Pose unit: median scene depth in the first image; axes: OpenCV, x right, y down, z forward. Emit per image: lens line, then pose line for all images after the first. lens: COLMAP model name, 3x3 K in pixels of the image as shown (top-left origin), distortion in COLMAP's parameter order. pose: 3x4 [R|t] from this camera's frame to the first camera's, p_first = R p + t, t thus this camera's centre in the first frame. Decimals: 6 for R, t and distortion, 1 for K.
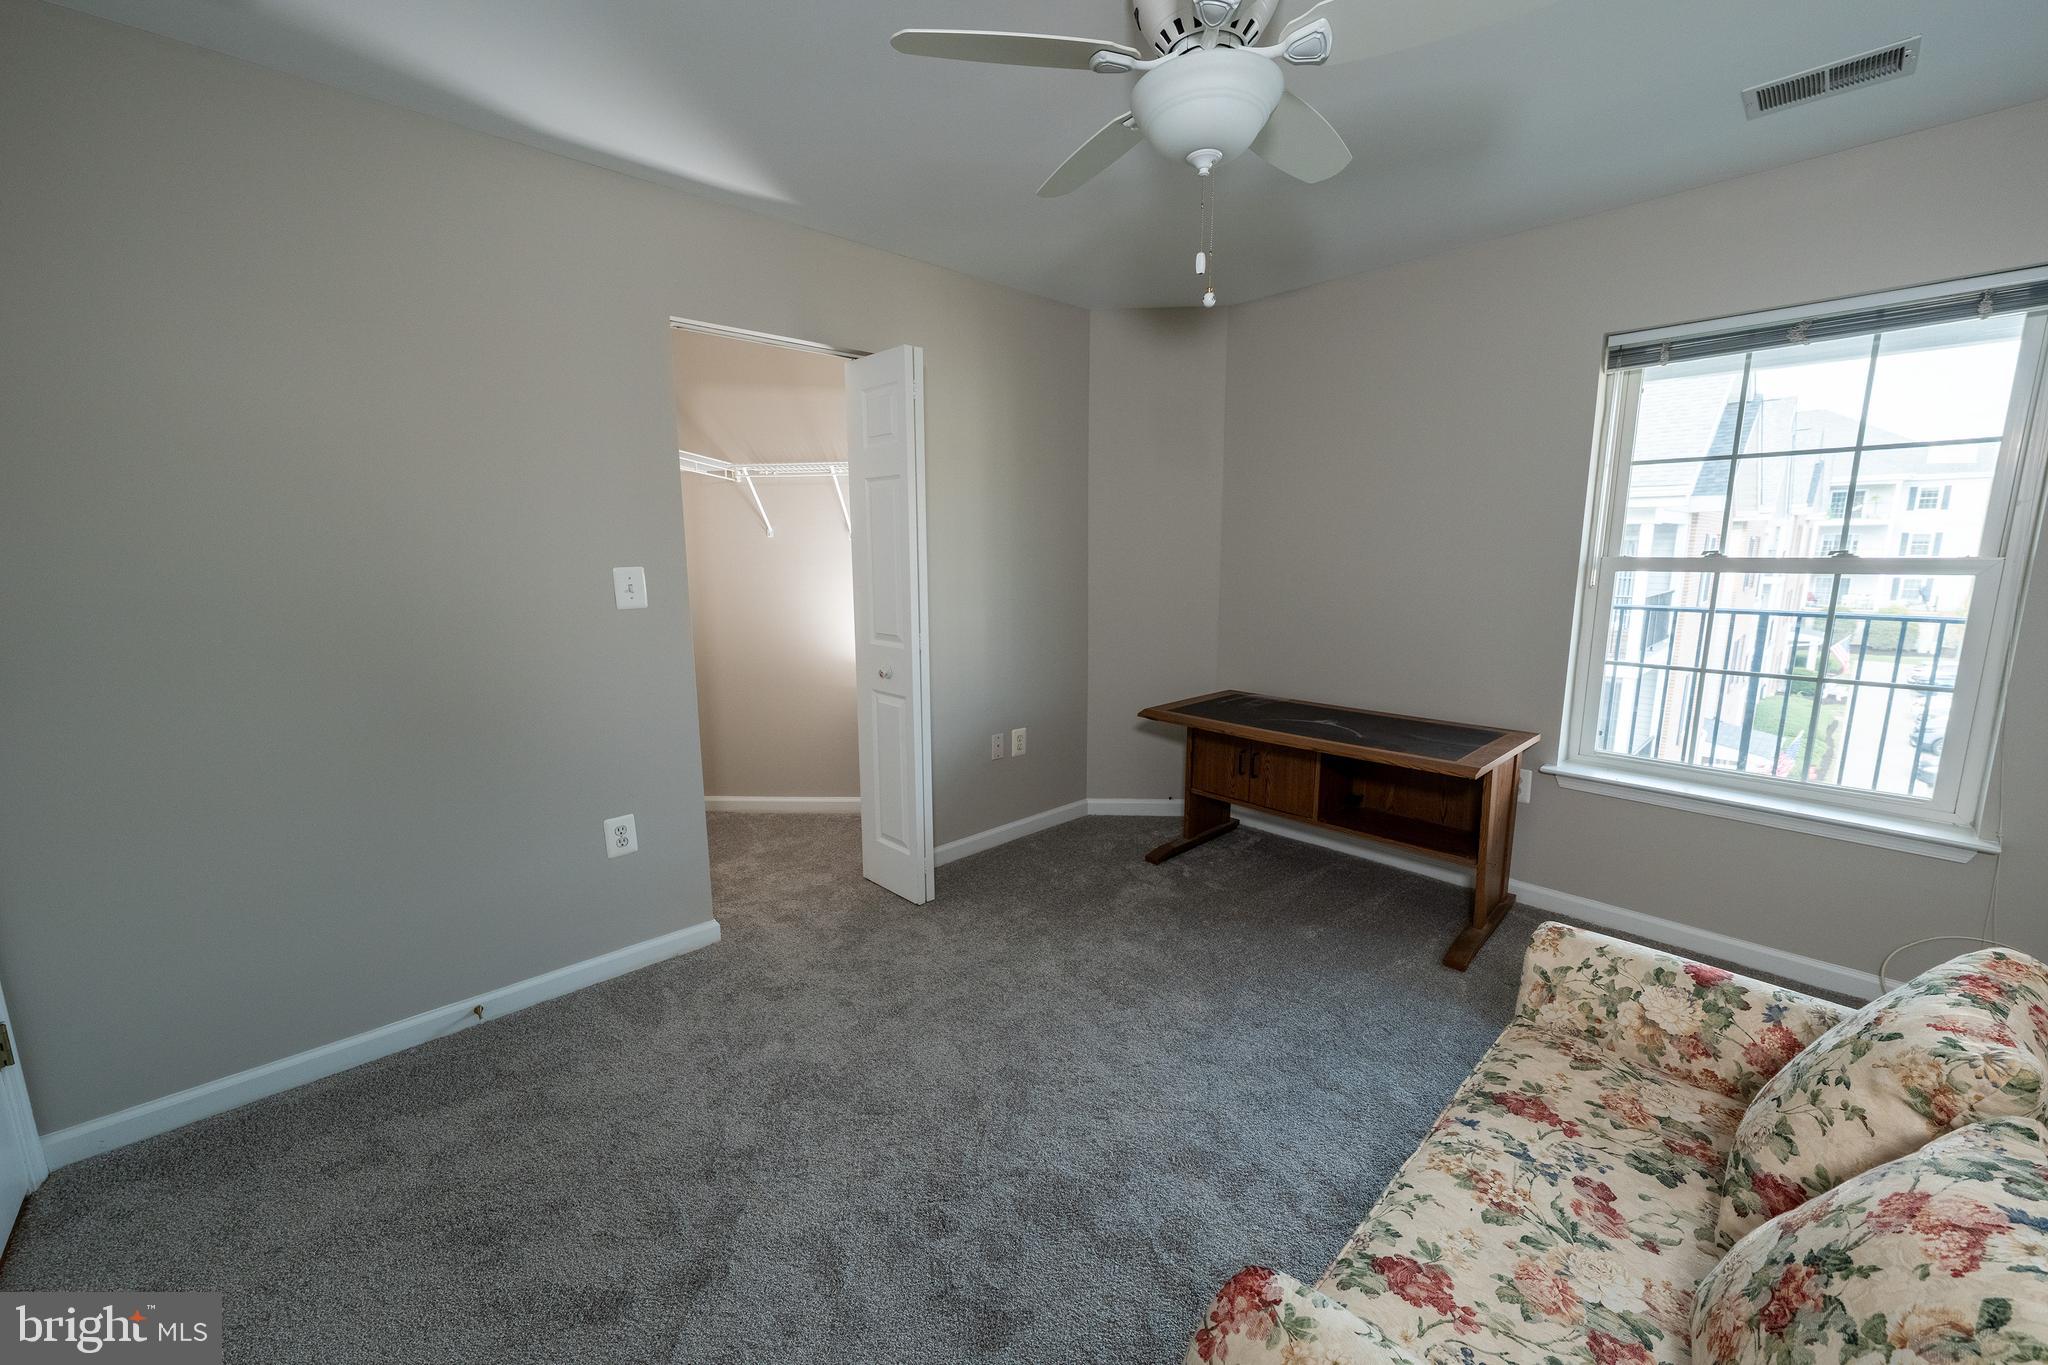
lens RADIAL K [[769.2, 0, 1016.4], [0, 769.2, 683.2], [0, 0, 1]] dist [0.002469, -0.000177]
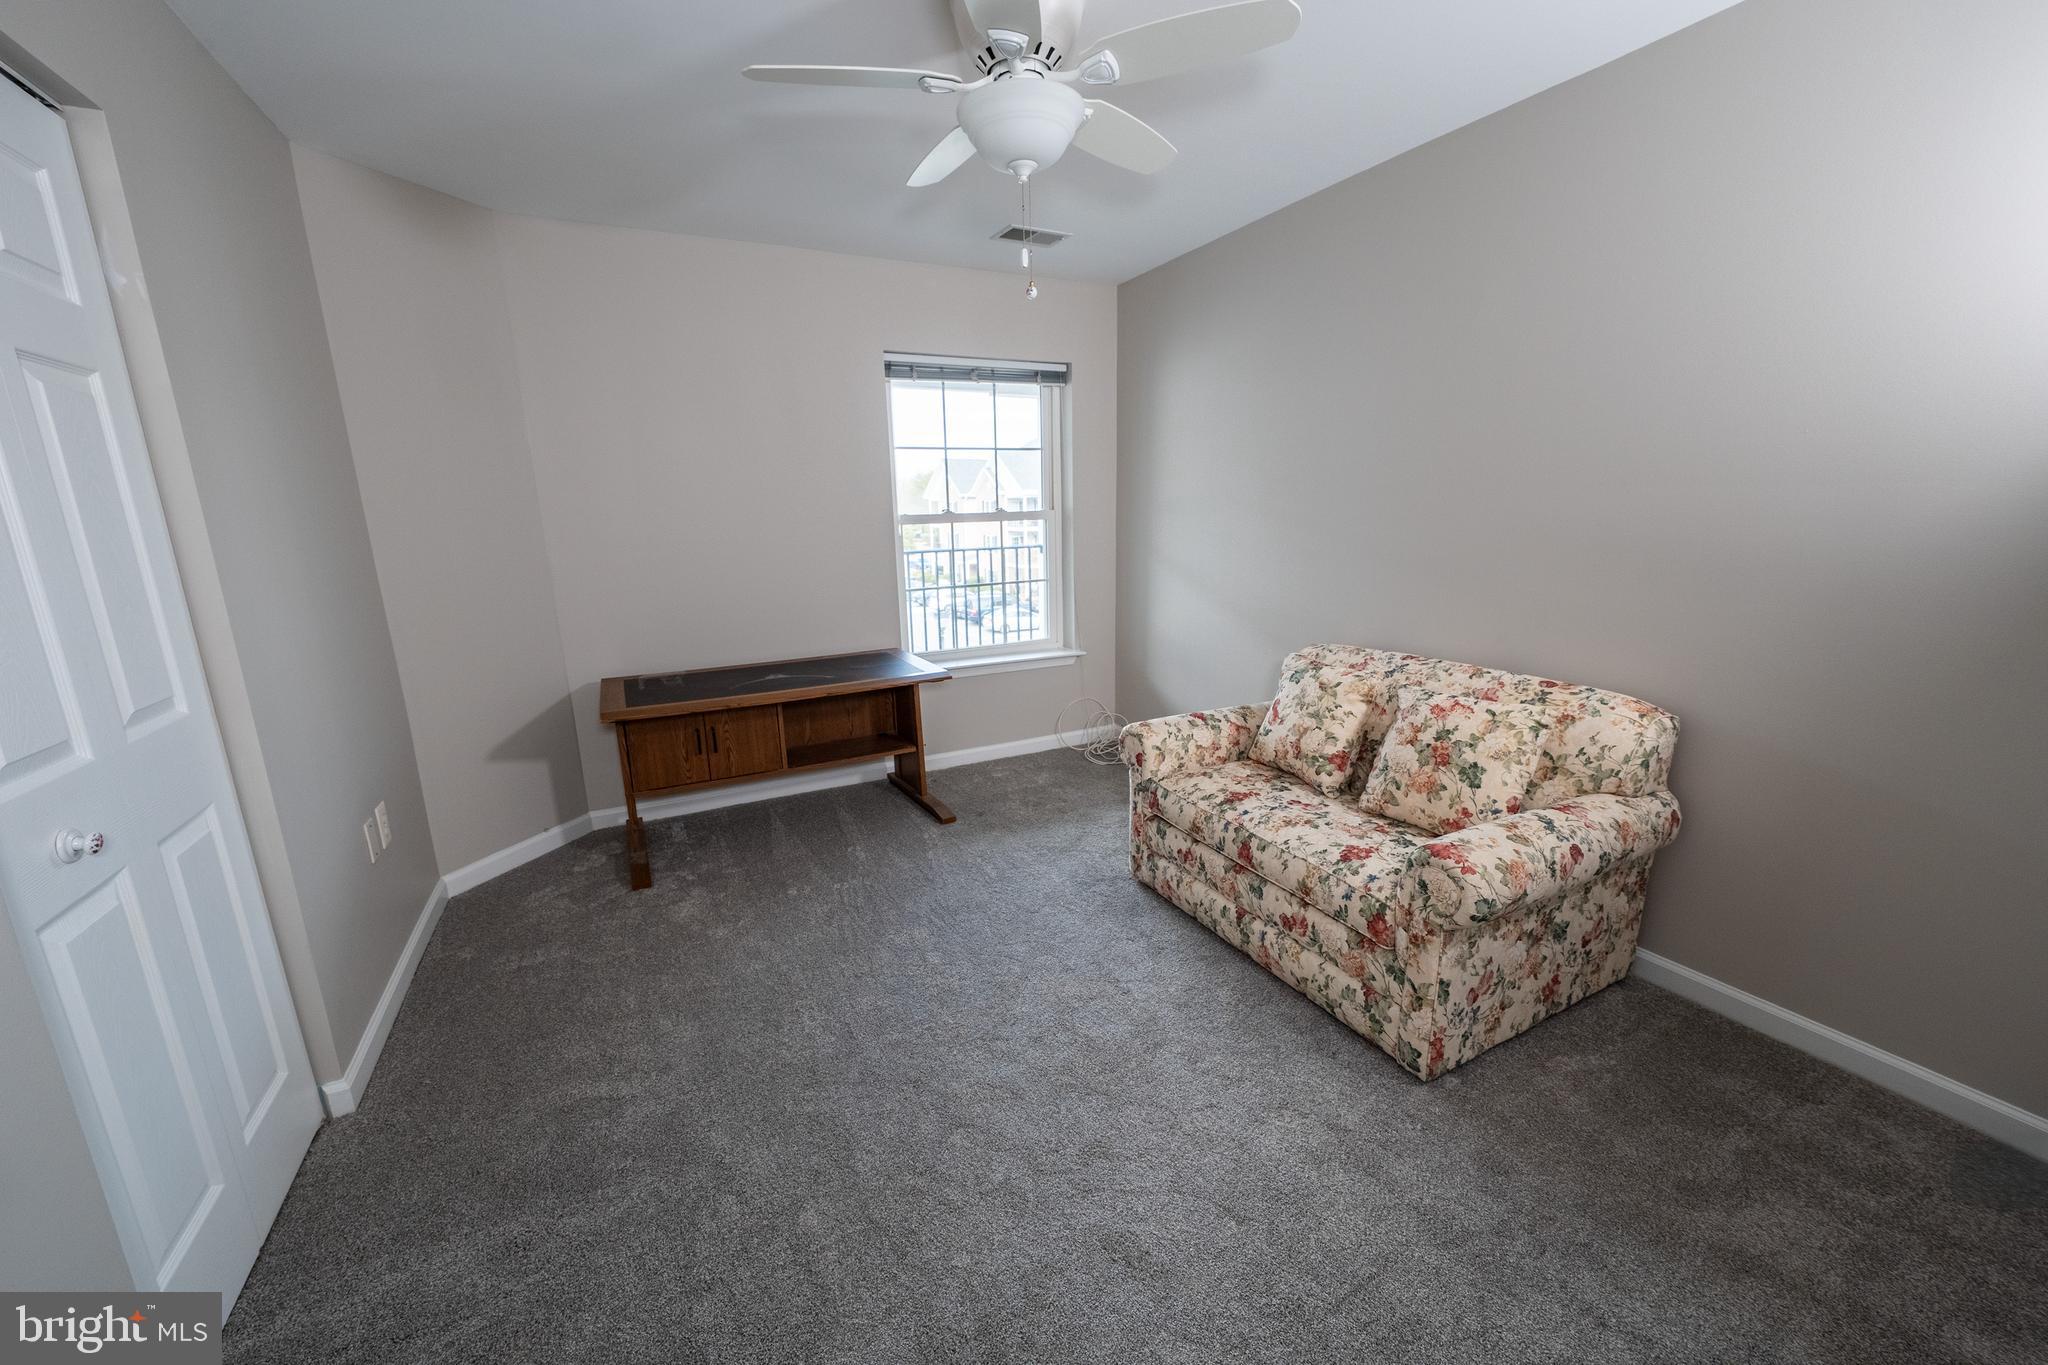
lens RADIAL K [[769.2, 0, 1016.4], [0, 769.2, 683.2], [0, 0, 1]] dist [0.002469, -0.000177]
pose [[0.306937, -0.218206, 0.926378, -1.024713], [0.185907, 0.968358, 0.166498, -0.117403], [-0.933396, 0.121116, 0.337791, 0.712349]]
